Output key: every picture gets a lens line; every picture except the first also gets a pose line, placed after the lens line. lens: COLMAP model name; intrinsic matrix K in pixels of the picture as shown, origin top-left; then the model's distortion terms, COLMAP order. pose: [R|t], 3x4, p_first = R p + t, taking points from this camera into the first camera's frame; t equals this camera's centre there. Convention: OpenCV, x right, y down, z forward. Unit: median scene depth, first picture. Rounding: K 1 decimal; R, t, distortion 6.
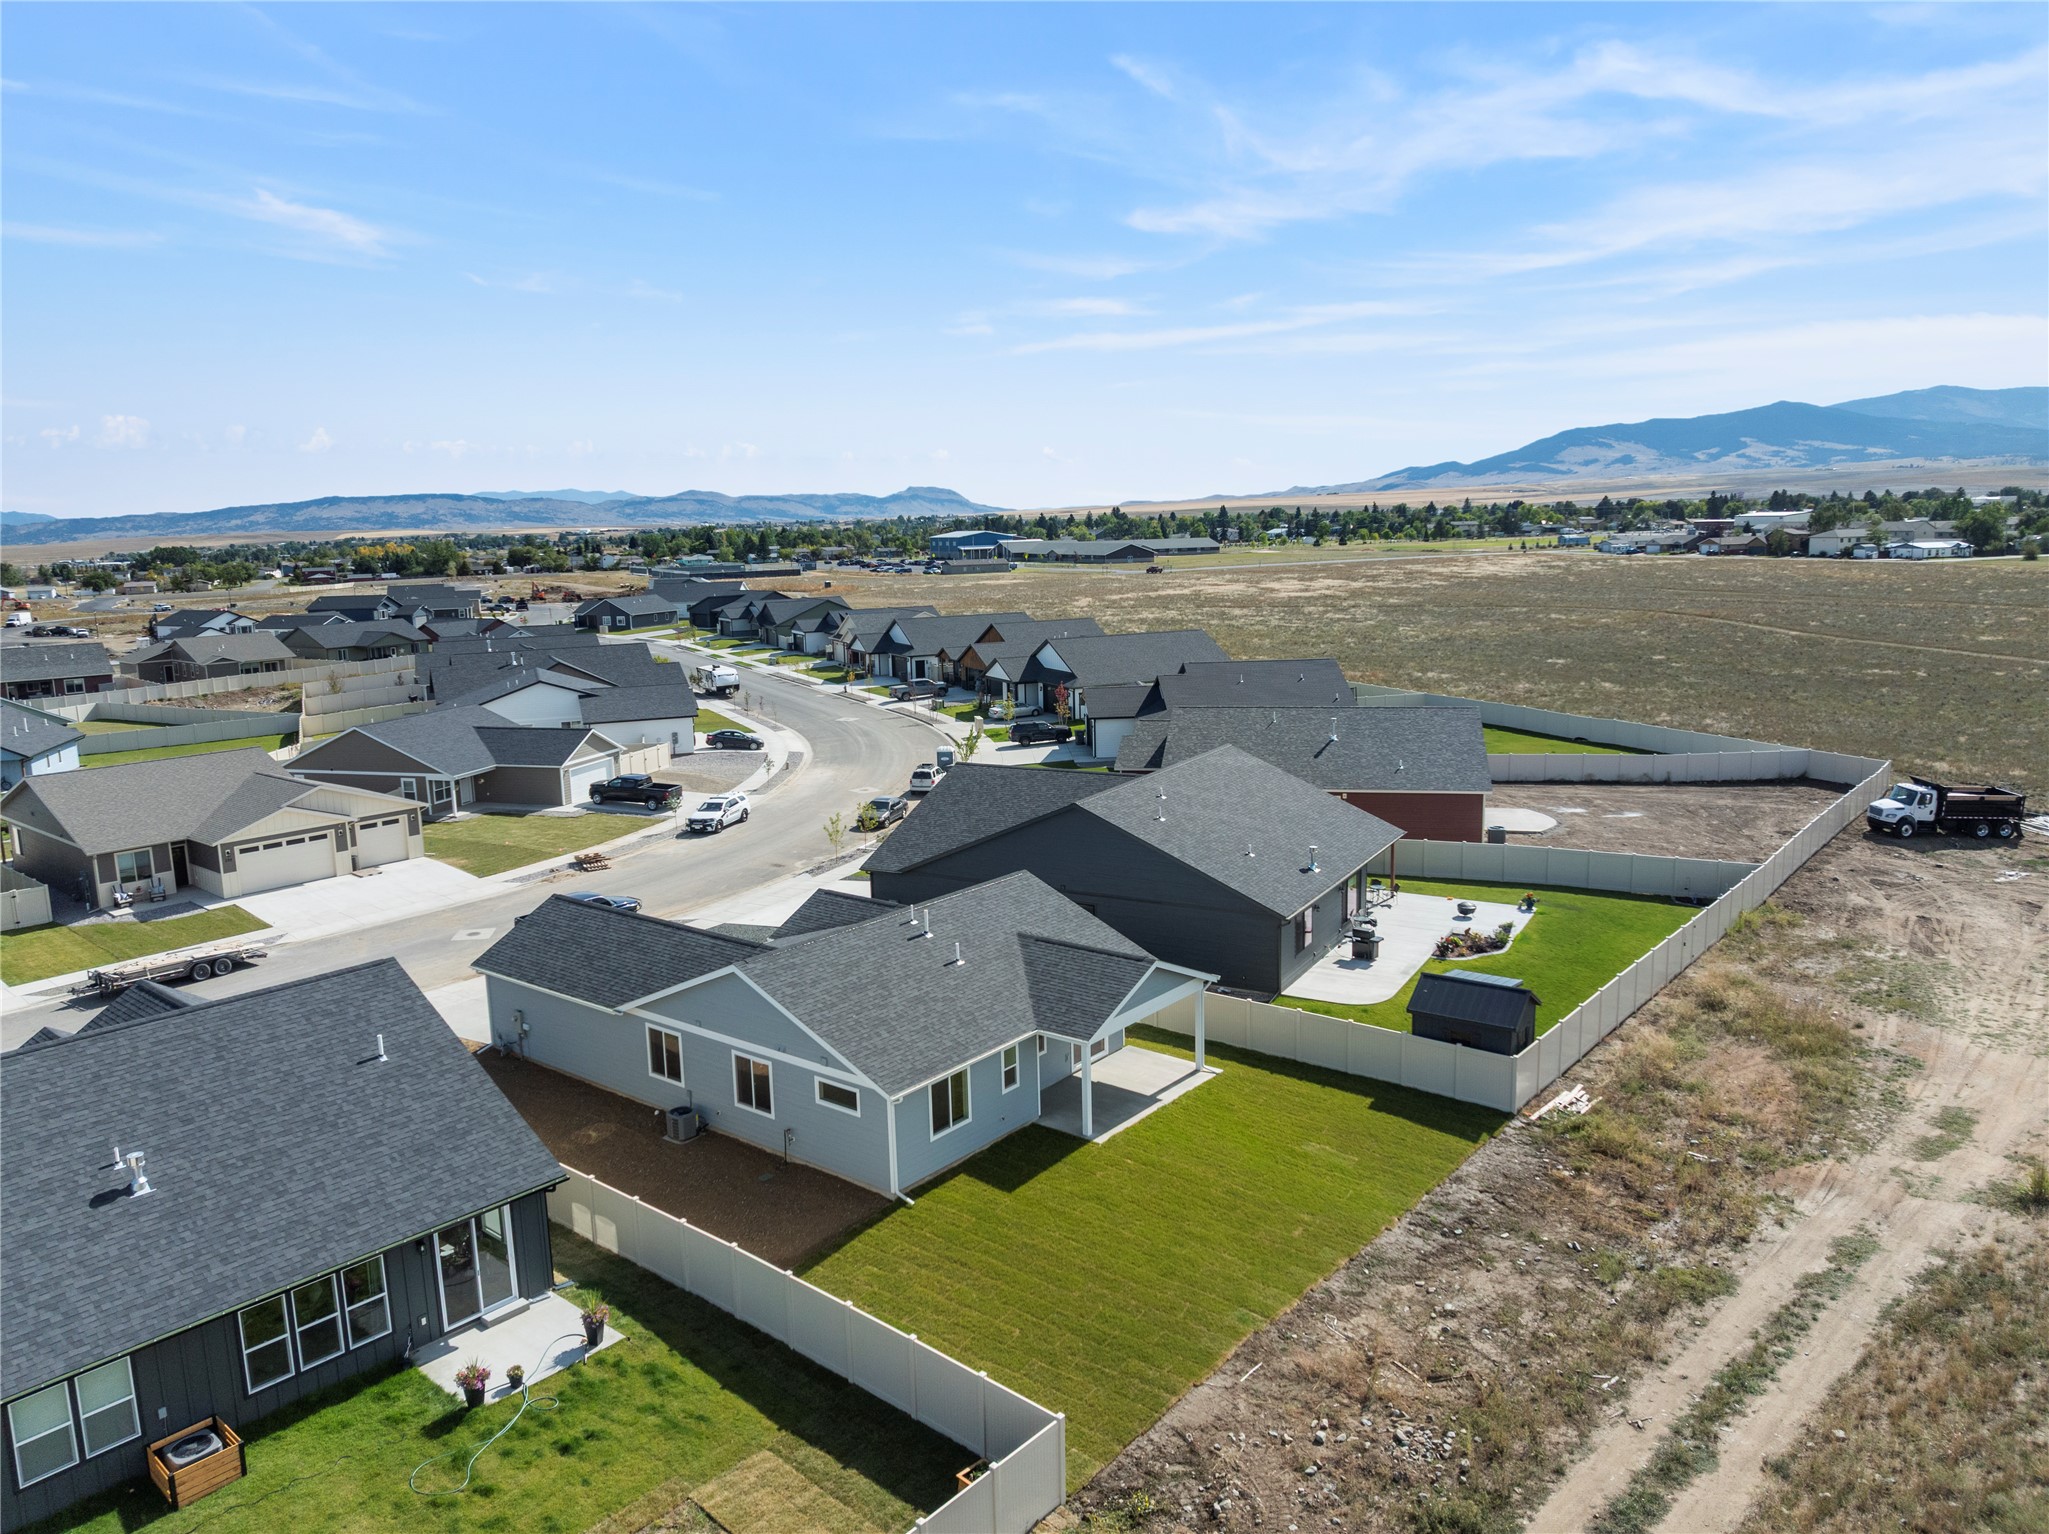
lens RADIAL K [[1422.0, 0, 1024.7], [0, 1422.0, 828.9], [0, 0, 1]] dist [-0.029373, -0.005648]
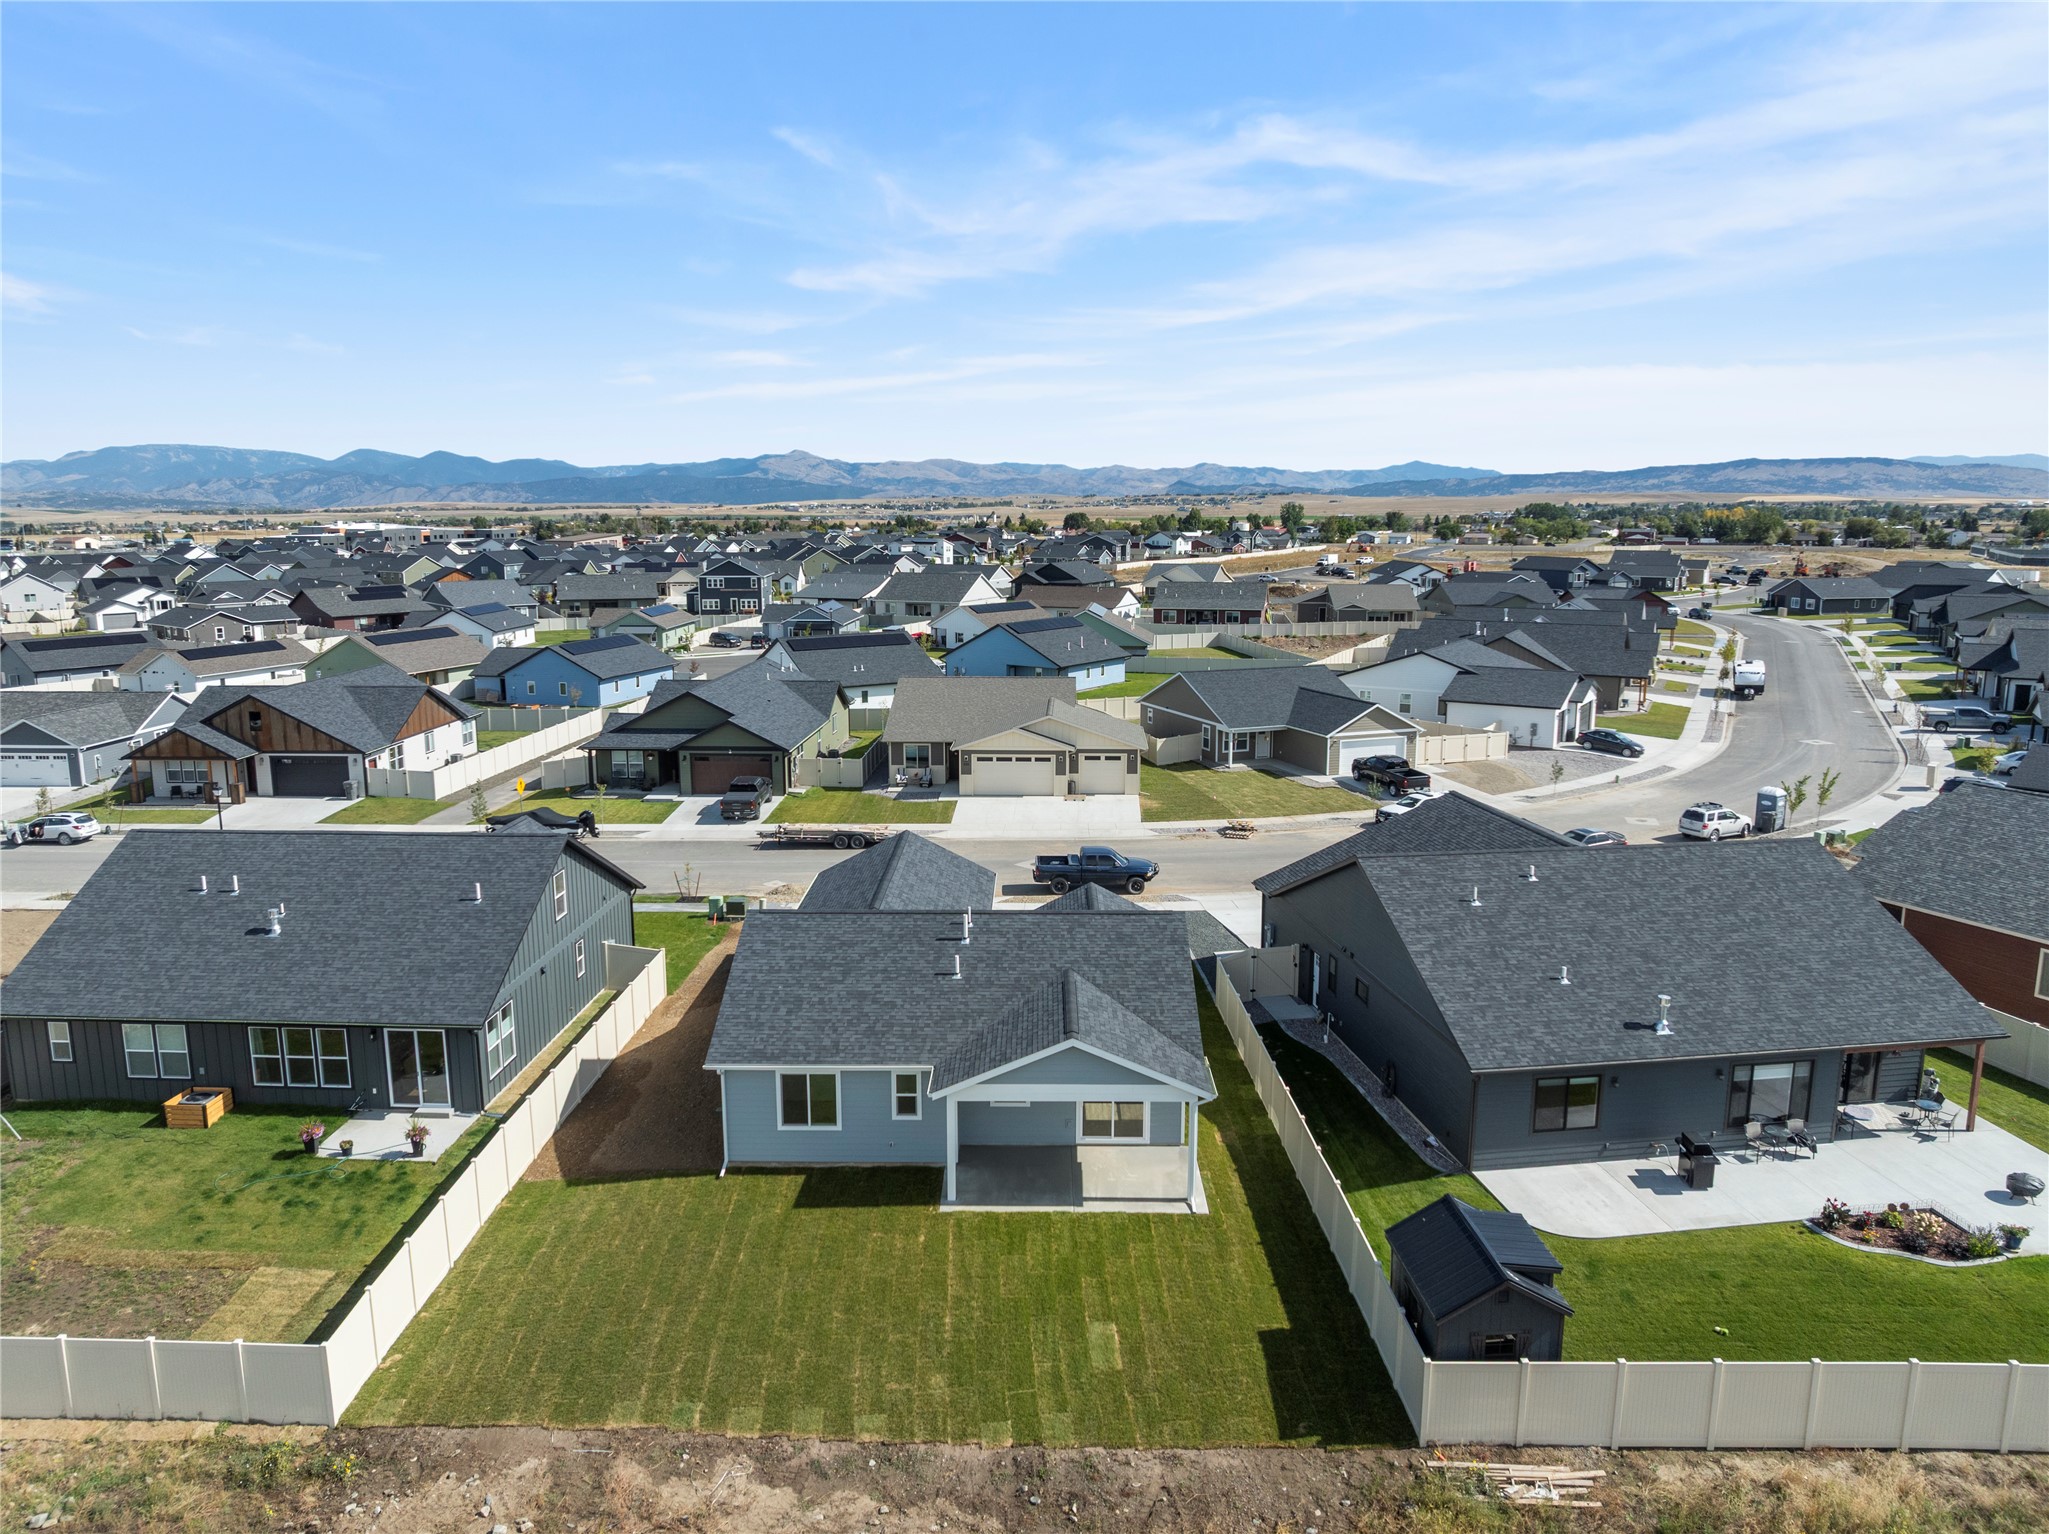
lens RADIAL K [[1433.1, 0, 1024.5], [0, 1433.1, 767.0], [0, 0, 1]] dist [-0.032708, -0.004275]
pose [[0.615539, 0.166840, -0.770244, 0.499064], [-0.180470, 0.981205, 0.068314, -0.082632], [0.767165, 0.096957, 0.634080, 0.311356]]
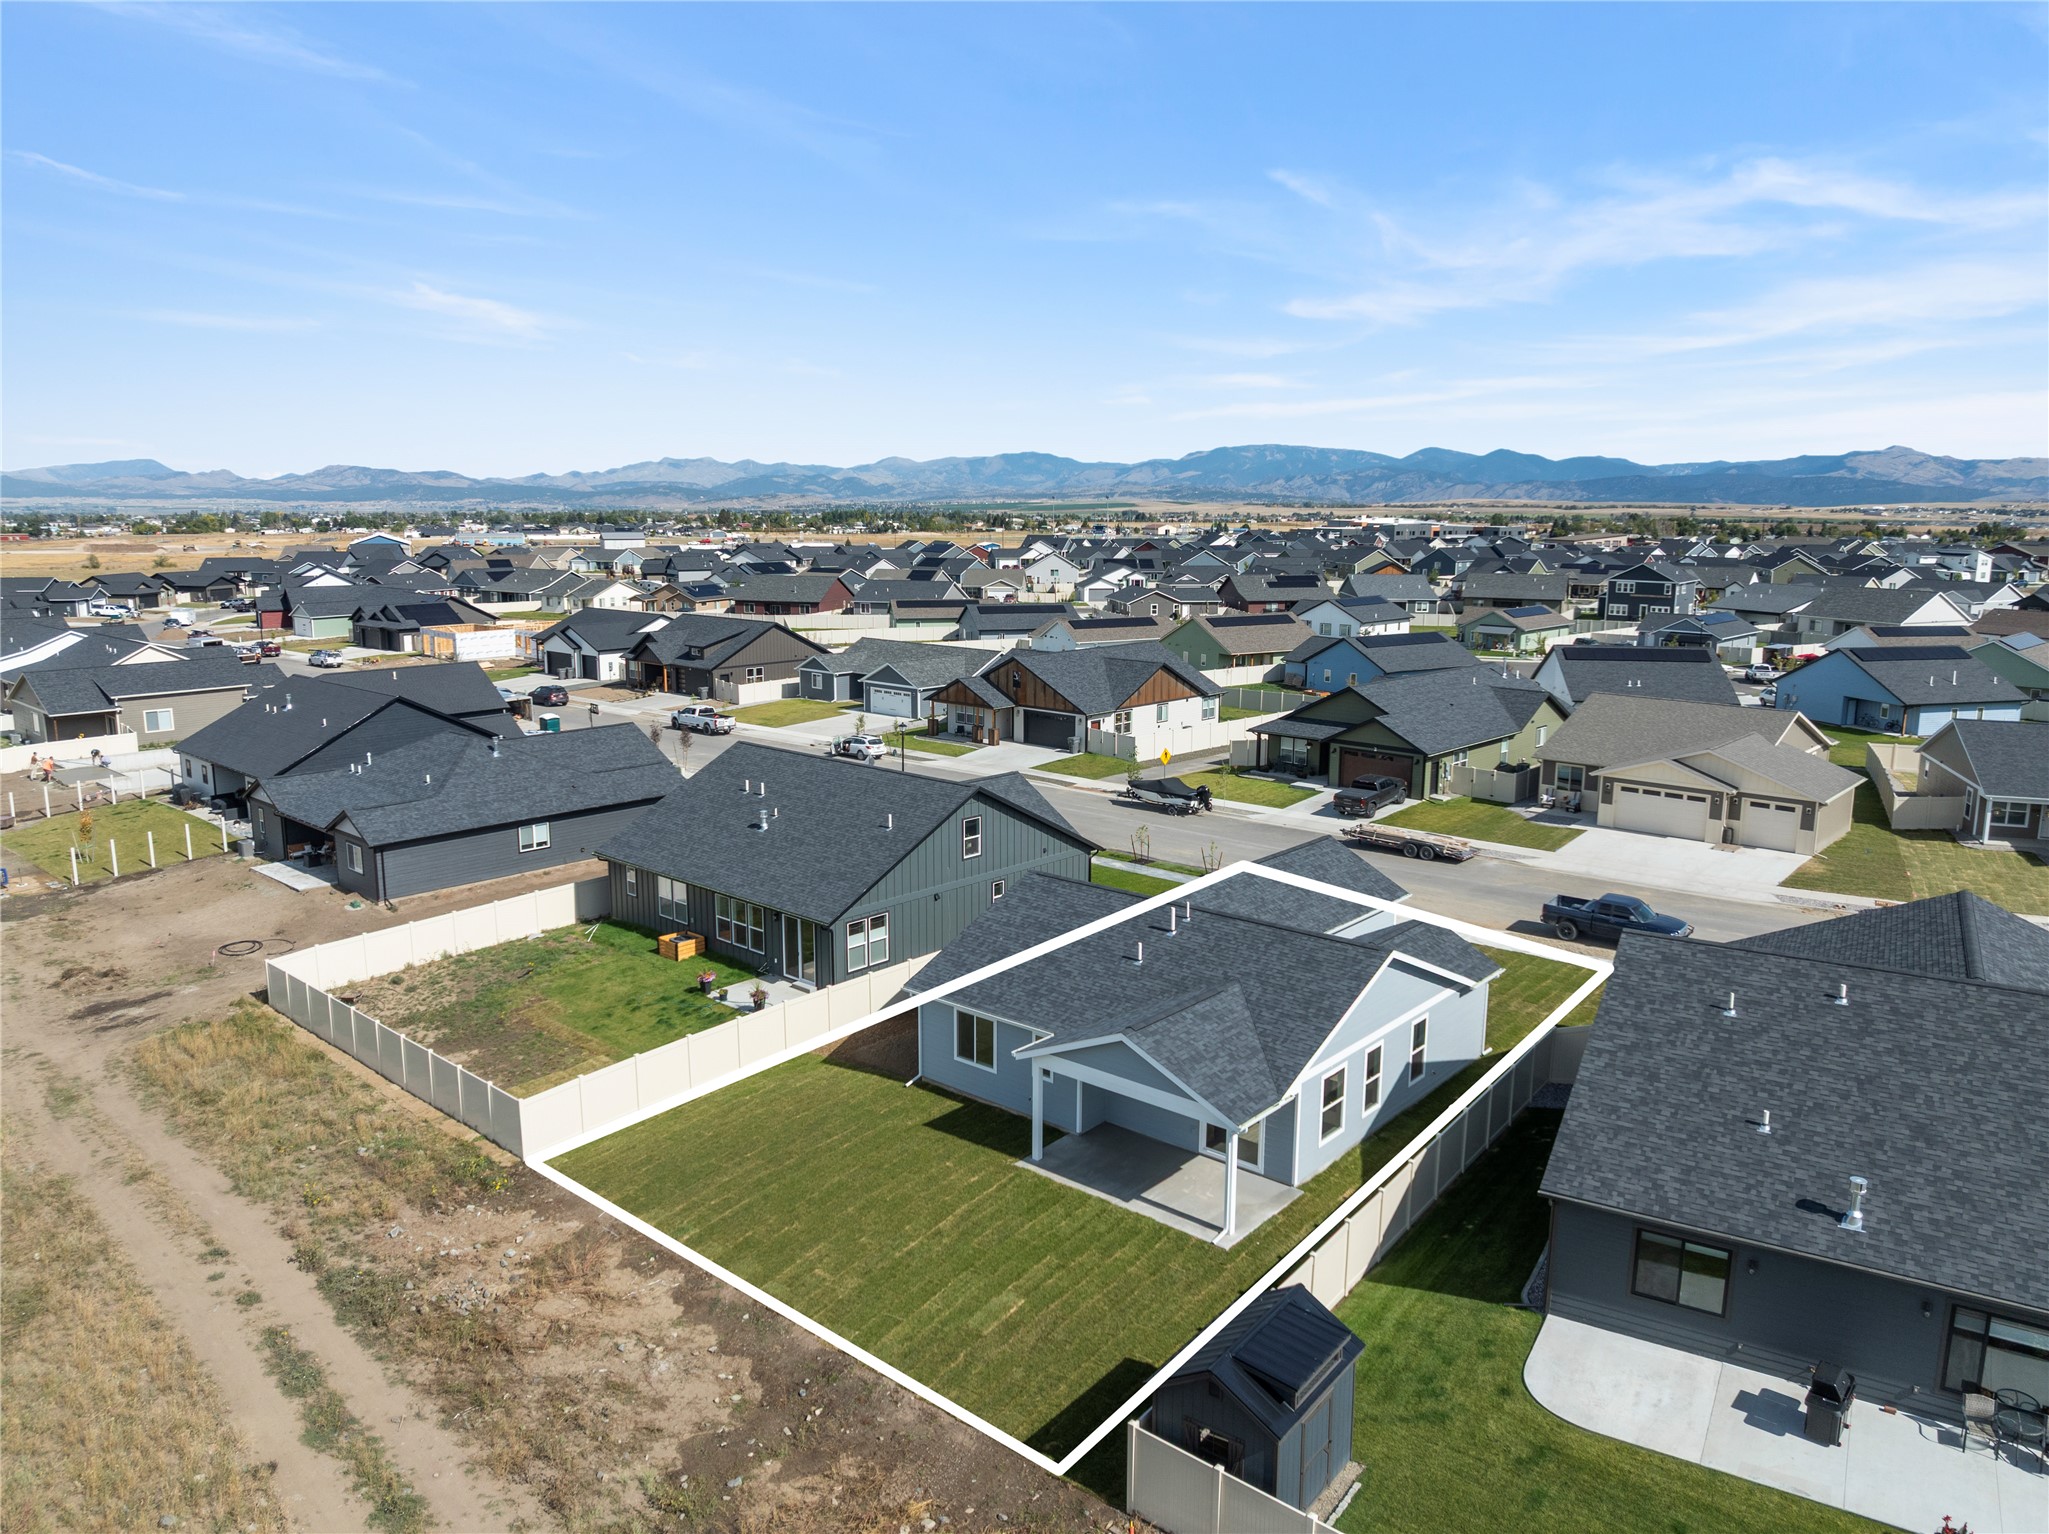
lens RADIAL K [[1433.1, 0, 1024.5], [0, 1433.1, 767.0], [0, 0, 1]] dist [-0.032708, -0.004275]
pose [[-0.030385, 0.208167, -0.977621, 0.639737], [-0.214219, 0.953990, 0.209793, -0.159814], [0.976313, 0.215800, 0.015607, 0.644944]]
